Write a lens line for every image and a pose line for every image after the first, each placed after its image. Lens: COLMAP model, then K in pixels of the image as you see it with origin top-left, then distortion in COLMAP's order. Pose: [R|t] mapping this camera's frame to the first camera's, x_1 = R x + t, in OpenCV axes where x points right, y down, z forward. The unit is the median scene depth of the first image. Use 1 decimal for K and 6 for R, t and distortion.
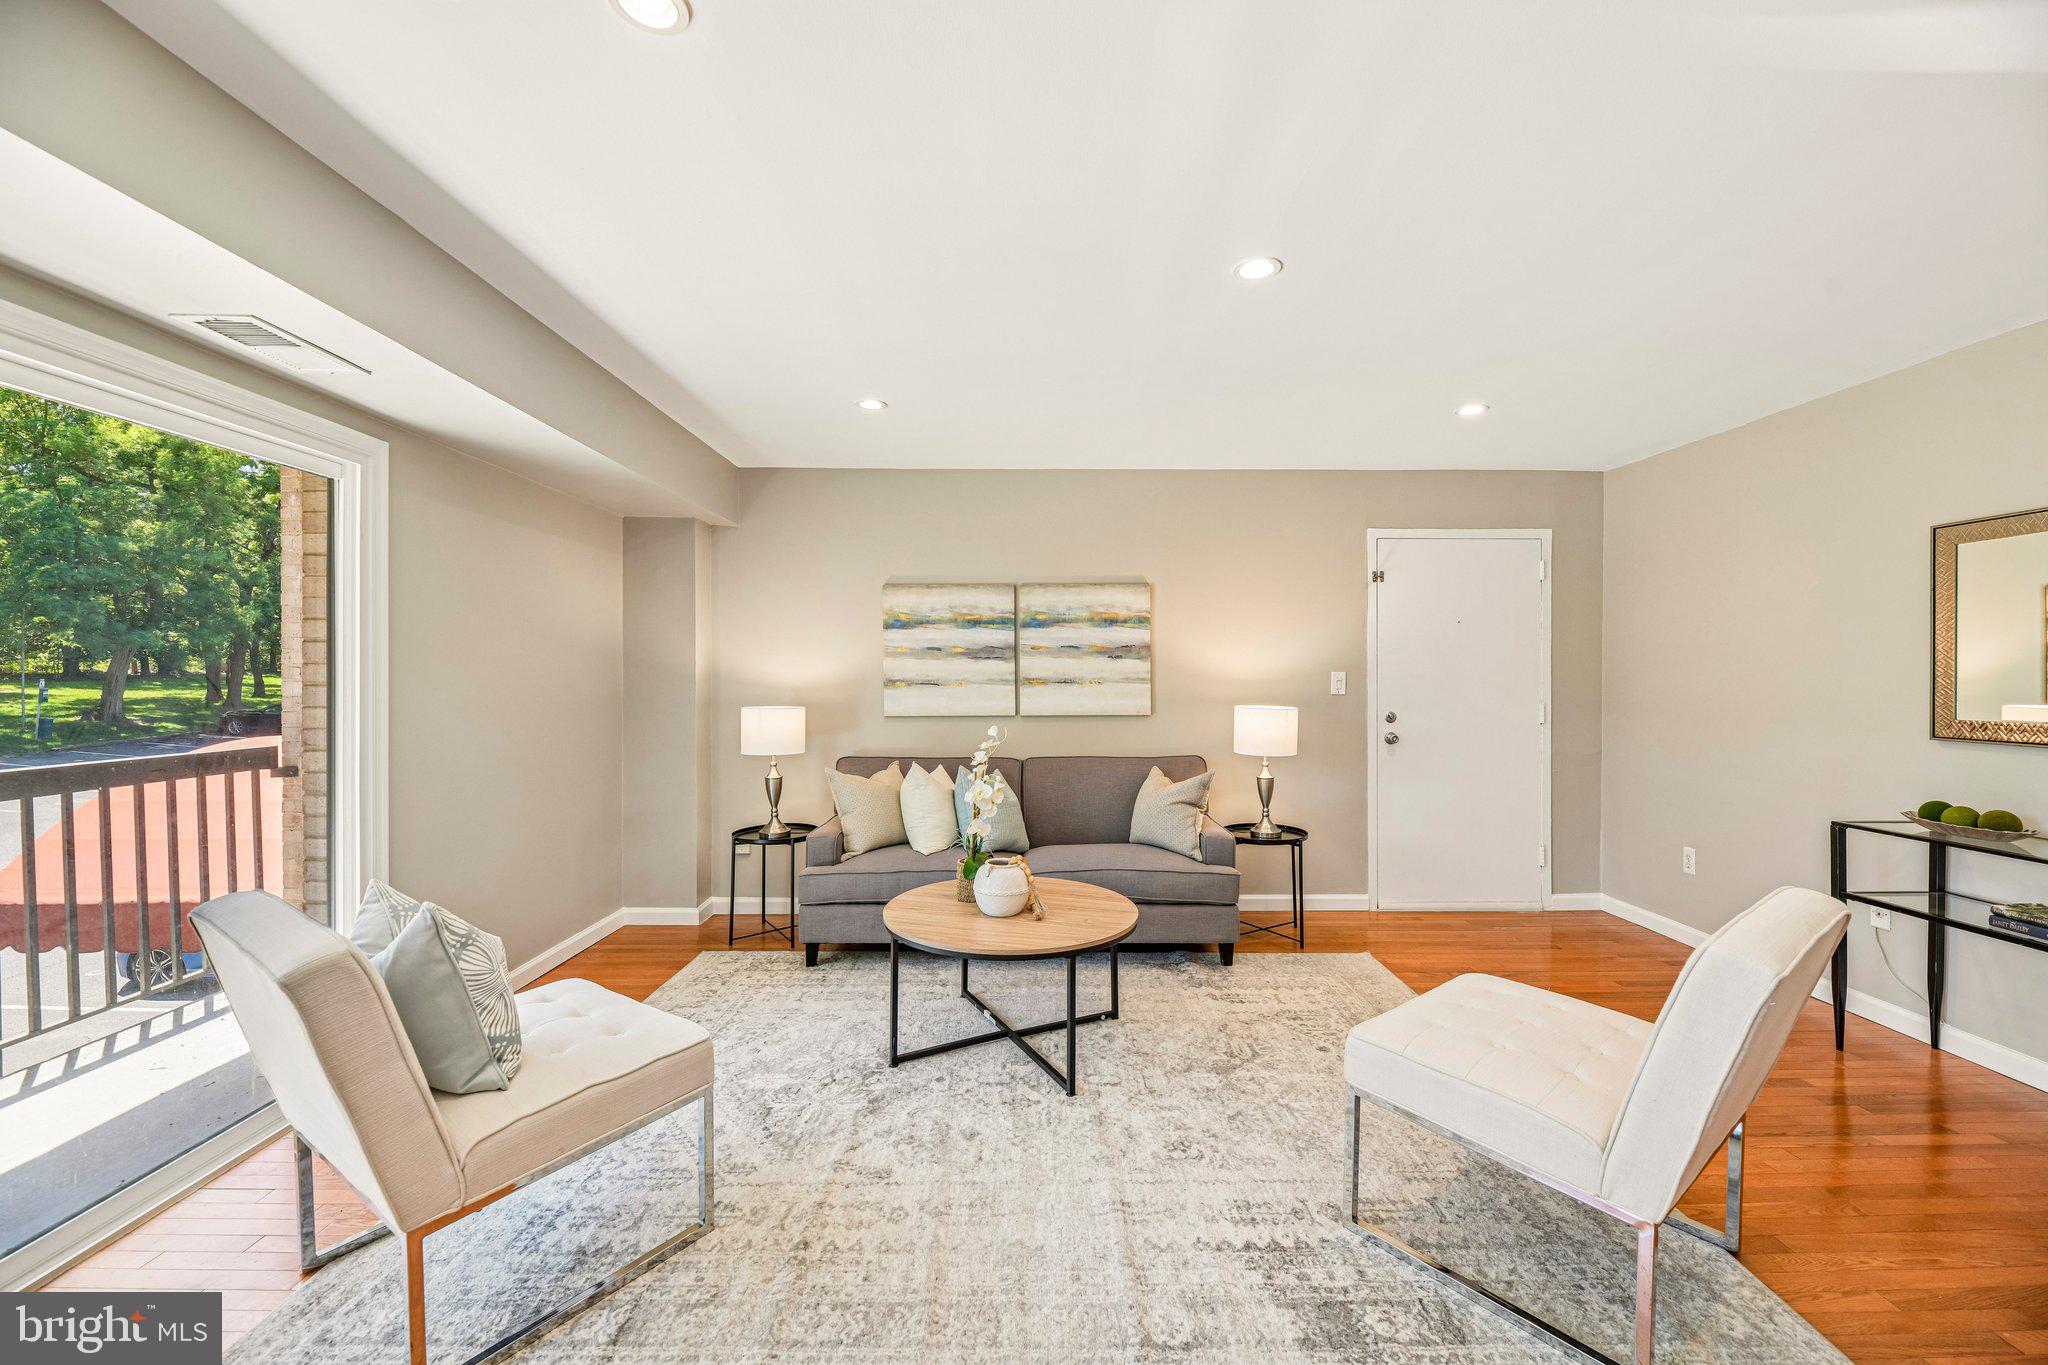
lens RADIAL K [[831.1, 0, 1031.9], [0, 831.1, 675.6], [0, 0, 1]] dist [0.001060, -0.000064]
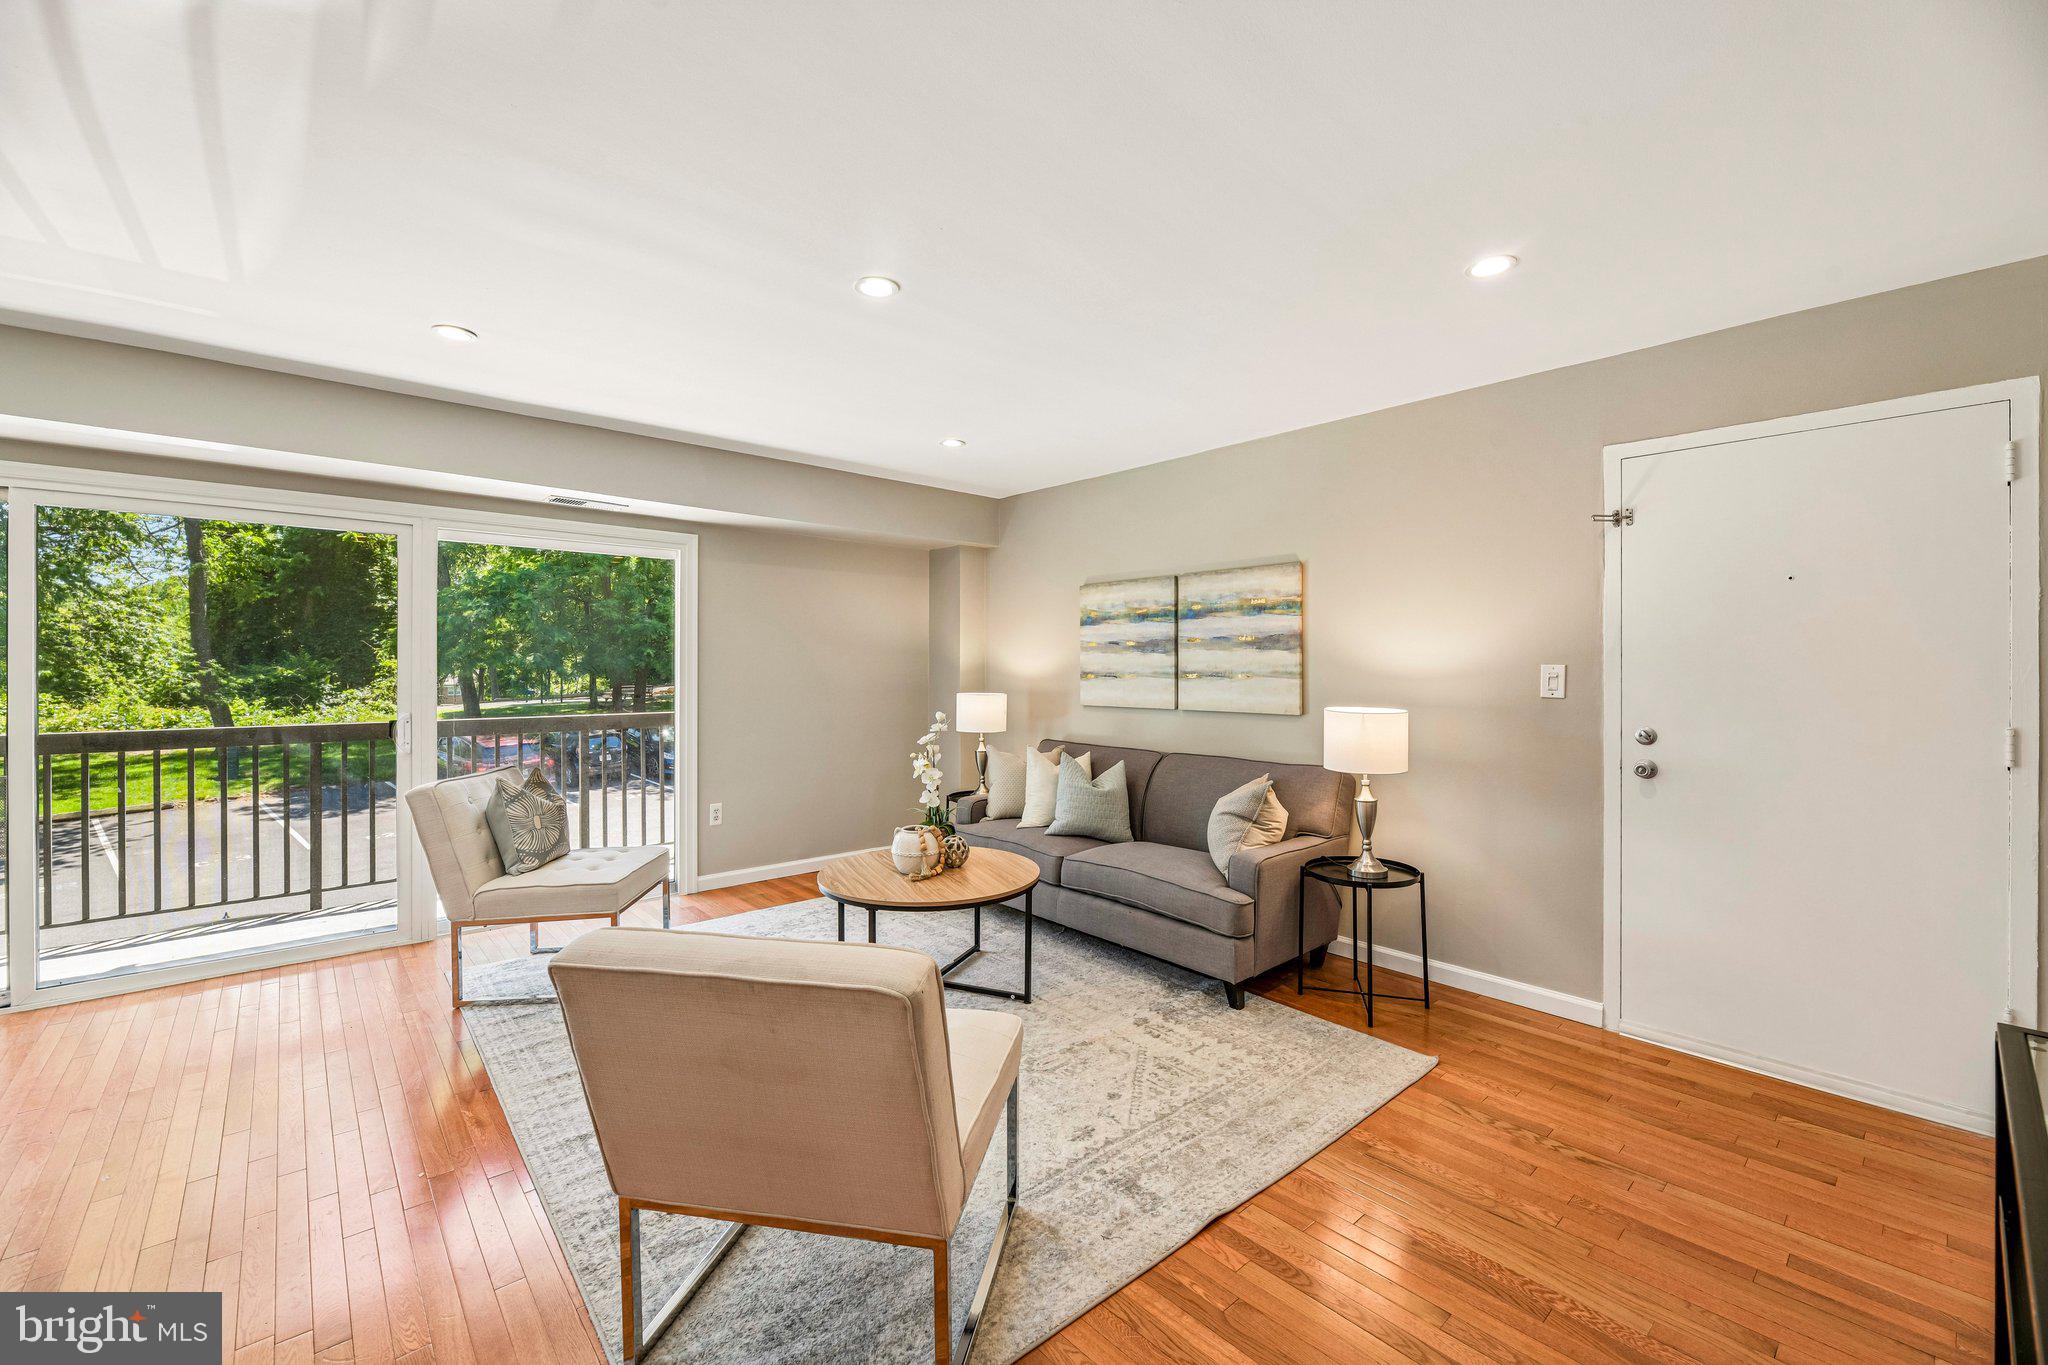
lens RADIAL K [[831.1, 0, 1031.9], [0, 831.1, 675.6], [0, 0, 1]] dist [0.001060, -0.000064]
pose [[0.661379, 0.009897, -0.749987, 0.602143], [-0.004368, 0.999947, 0.009343, -0.000414], [0.750039, -0.002903, 0.661387, 0.228273]]
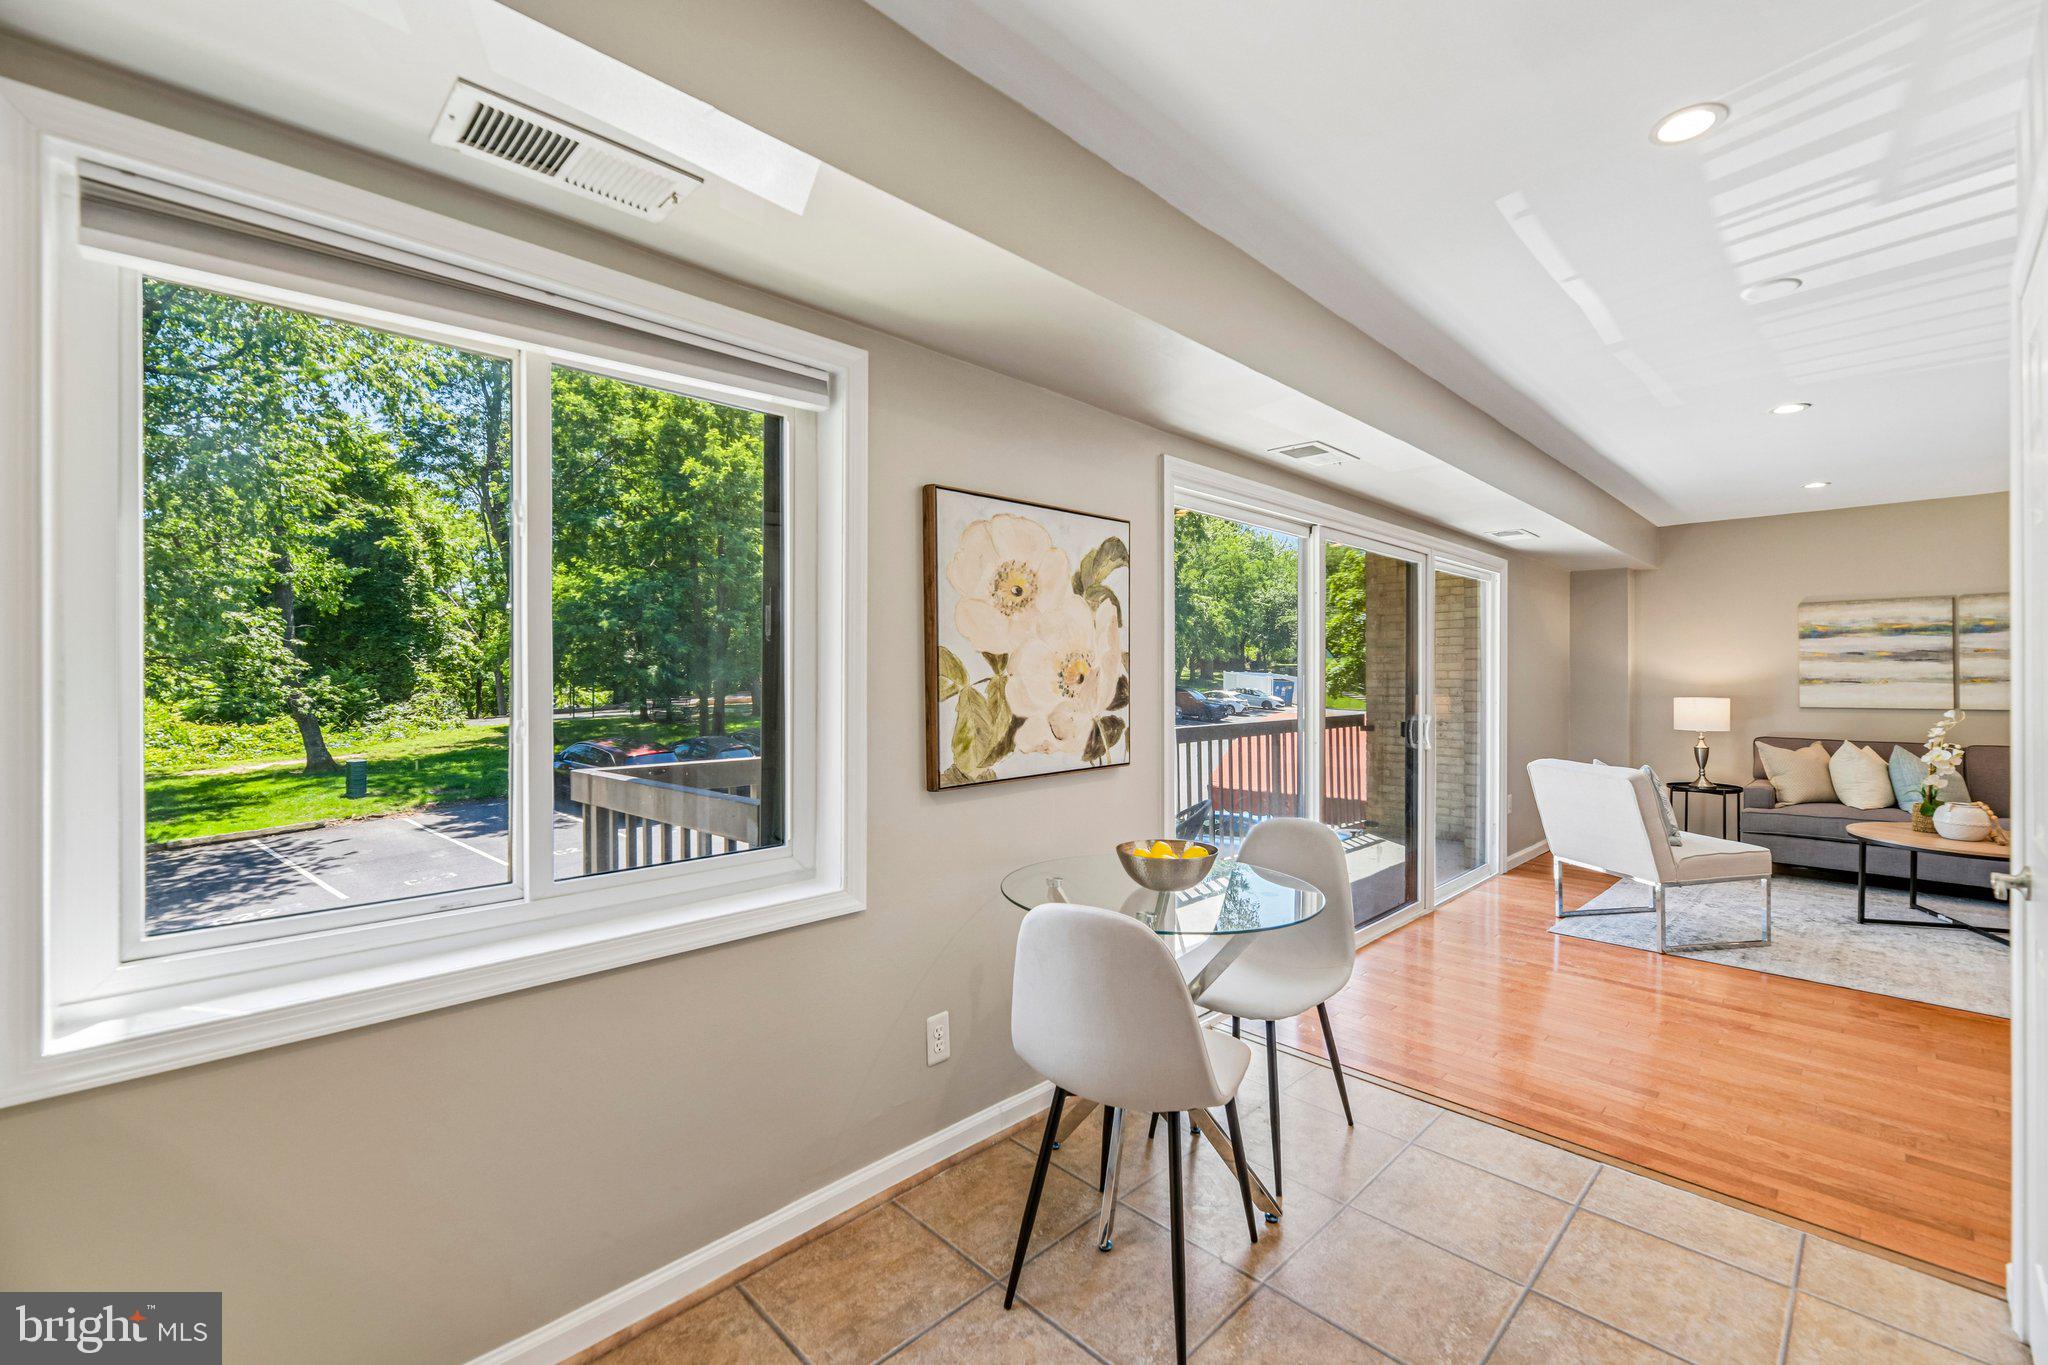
lens RADIAL K [[851.4, 0, 1041.1], [0, 851.4, 679.0], [0, 0, 1]] dist [0.007120, -0.000060]
pose [[0.702516, -0.000226, -0.711668, -0.062603], [0.001154, 0.999999, 0.000822, 0.003370], [0.711667, -0.001398, 0.702516, -0.748917]]
